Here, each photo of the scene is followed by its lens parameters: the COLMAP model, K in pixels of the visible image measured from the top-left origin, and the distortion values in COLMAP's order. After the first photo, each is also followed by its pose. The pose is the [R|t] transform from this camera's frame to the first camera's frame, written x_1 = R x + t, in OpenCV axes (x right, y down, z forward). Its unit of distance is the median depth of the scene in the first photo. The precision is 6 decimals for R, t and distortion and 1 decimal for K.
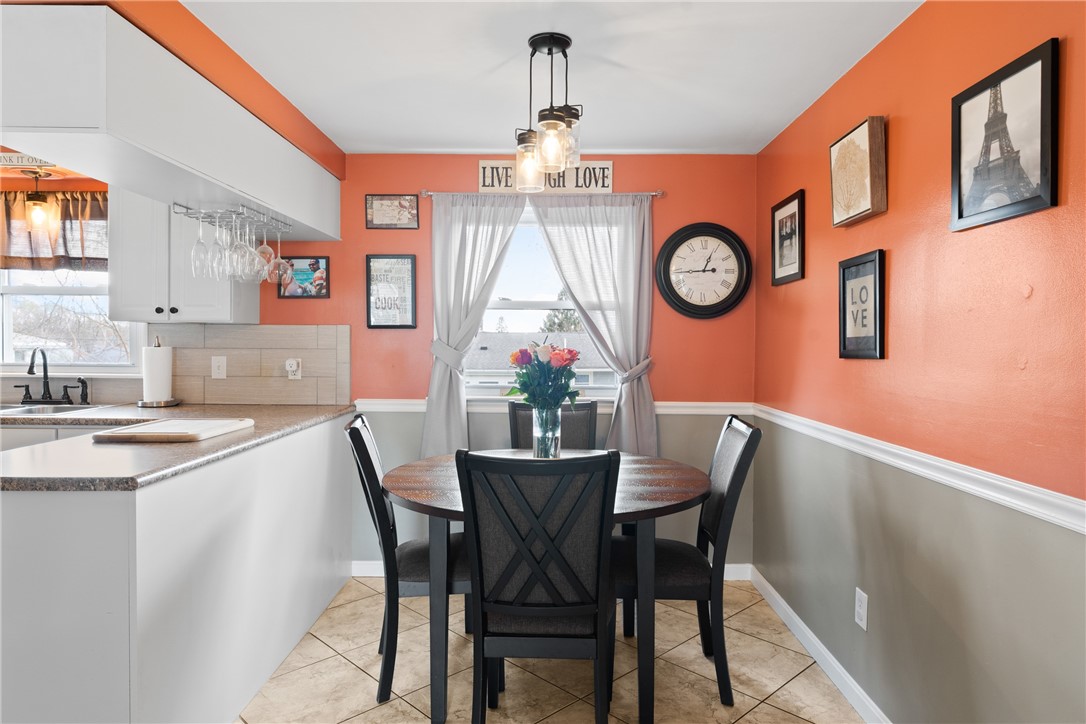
lens RADIAL K [[665.6, 0, 539.6], [0, 665.6, 354.6], [0, 0, 1]] dist [-0.000145, -0.001955]
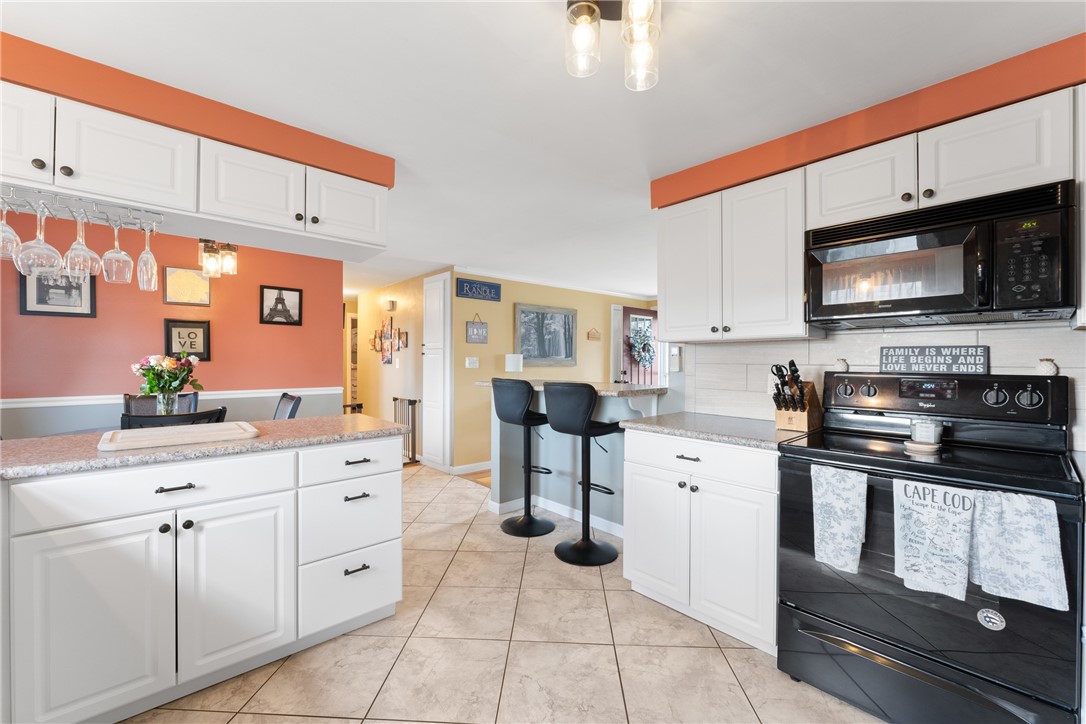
lens RADIAL K [[452.9, 0, 543.0], [0, 452.9, 362.0], [0, 0, 1]] dist [-0.000172, -0.000025]
pose [[-0.682040, -0.010182, 0.731244, -1.034557], [0.006216, 0.999786, 0.019719, -0.011427], [-0.731288, 0.017995, -0.681831, 0.756239]]
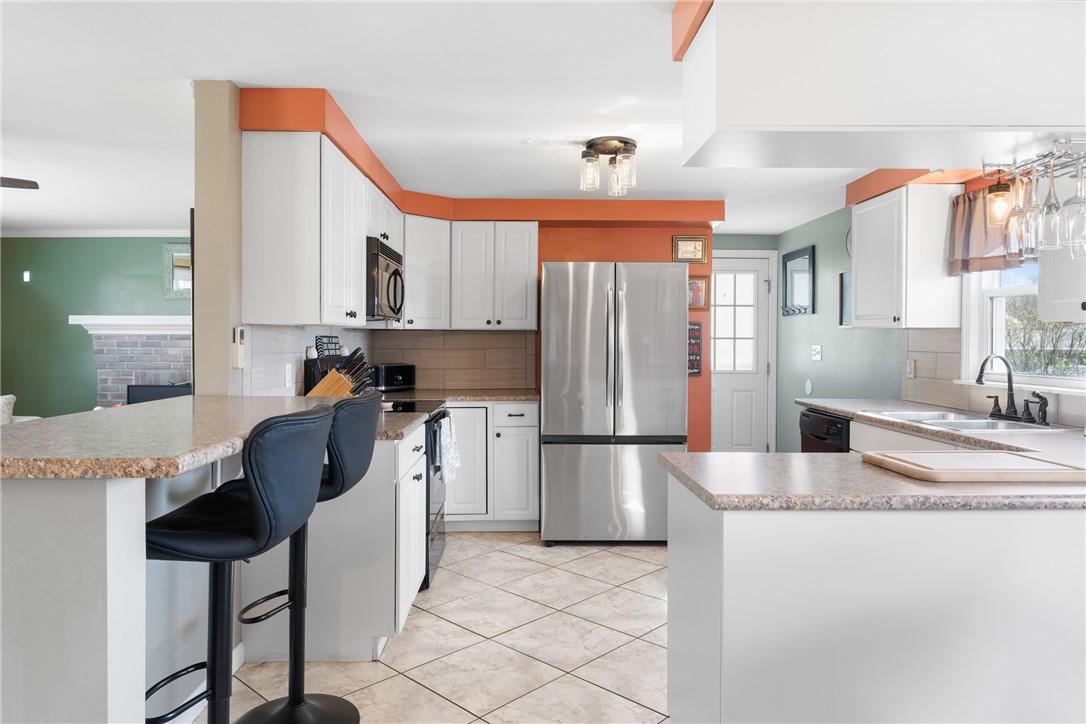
lens RADIAL K [[710.0, 0, 538.2], [0, 710.0, 345.4], [0, 0, 1]] dist [0.002015, 0.000871]
pose [[0.041011, -0.002013, -0.999157, 0.172799], [-0.022267, 0.999748, -0.002928, -0.006882], [0.998911, 0.022369, 0.040956, 0.336062]]
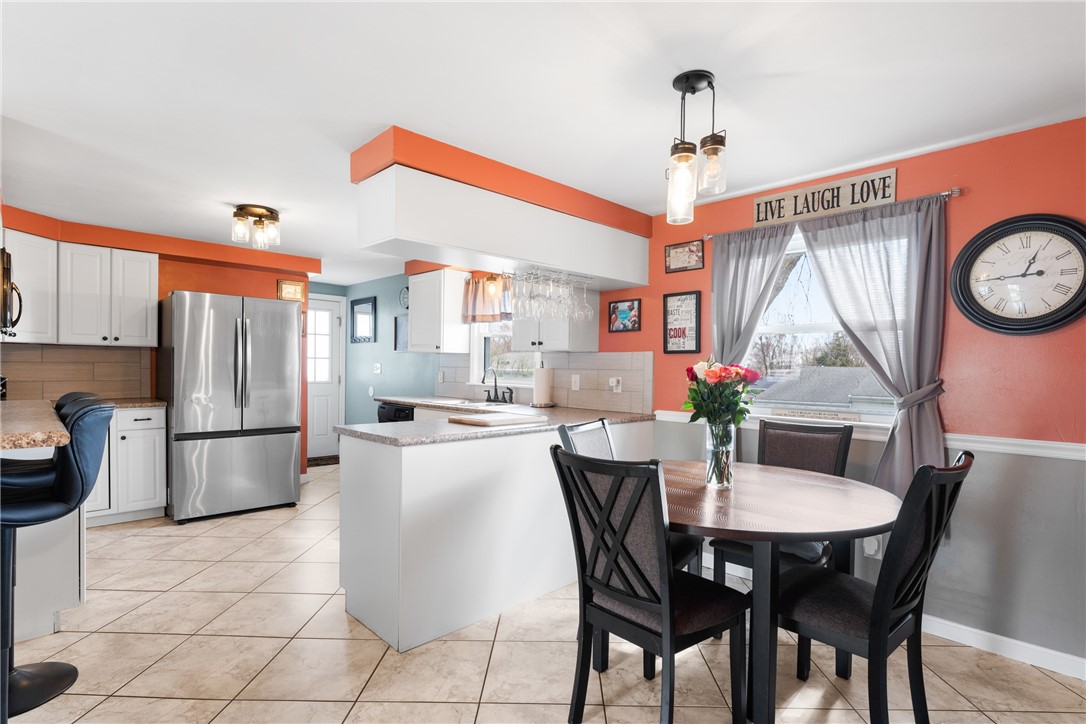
lens RADIAL K [[533.2, 0, 550.3], [0, 533.2, 377.4], [0, 0, 1]] dist [0.002546, -0.000159]
pose [[0.713496, 0.015617, -0.700485, 0.289636], [-0.022047, 0.999757, -0.000167, 0.009656], [0.700312, 0.015563, 0.713667, 0.143455]]
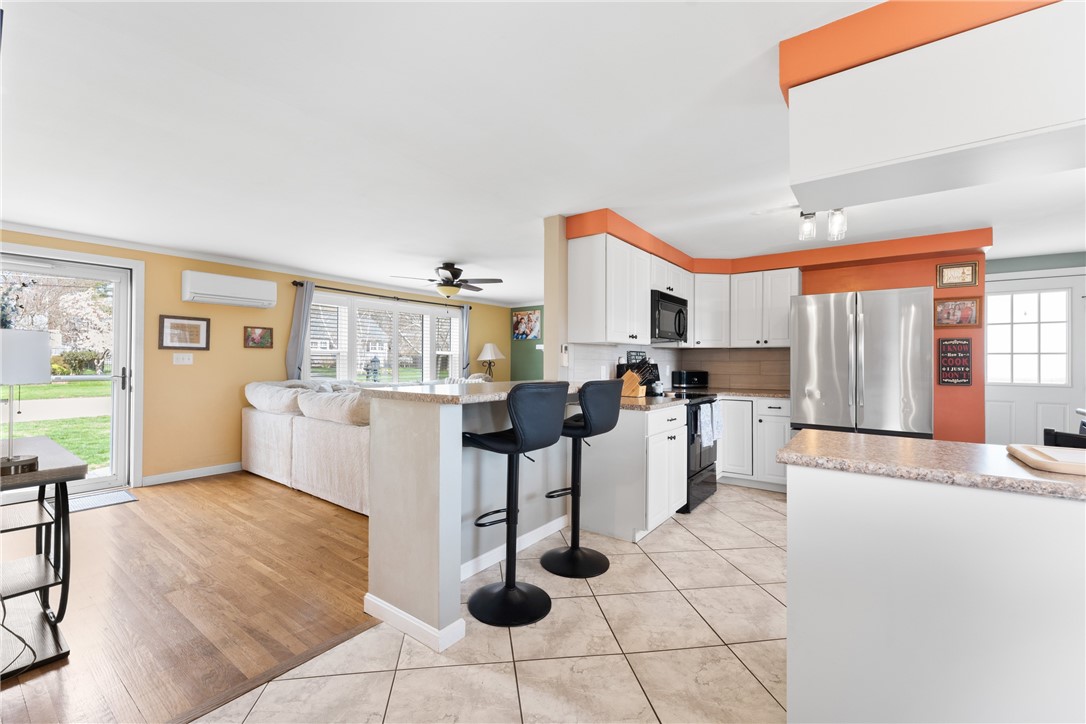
lens RADIAL K [[452.9, 0, 539.4], [0, 452.9, 357.9], [0, 0, 1]] dist [0.007459, -0.000218]
pose [[-0.575786, -0.016853, -0.817427, 0.169624], [-0.025365, 0.999674, -0.002744, 0.009562], [0.817207, 0.019155, -0.576026, 0.529954]]
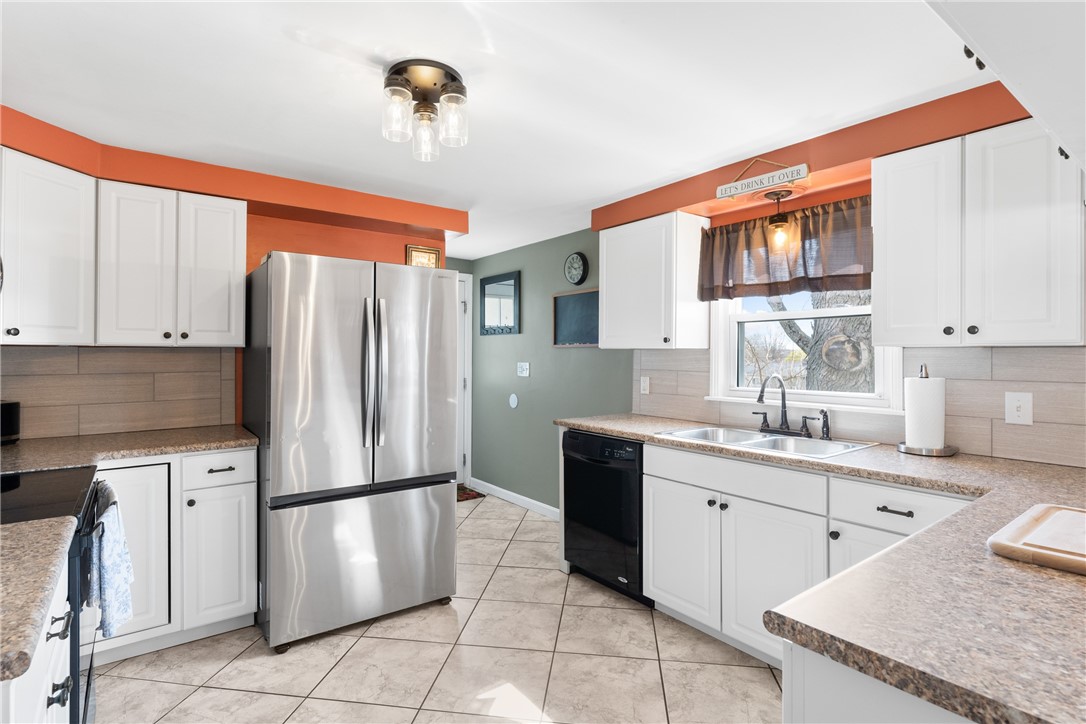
lens RADIAL K [[536.7, 0, 538.8], [0, 536.7, 353.0], [0, 0, 1]] dist [-0.003250, -0.000596]
pose [[0.612334, -0.009657, -0.790540, -0.348871], [-0.012732, 0.999675, -0.022074, -0.020868], [0.790497, 0.023582, 0.612012, 0.248924]]
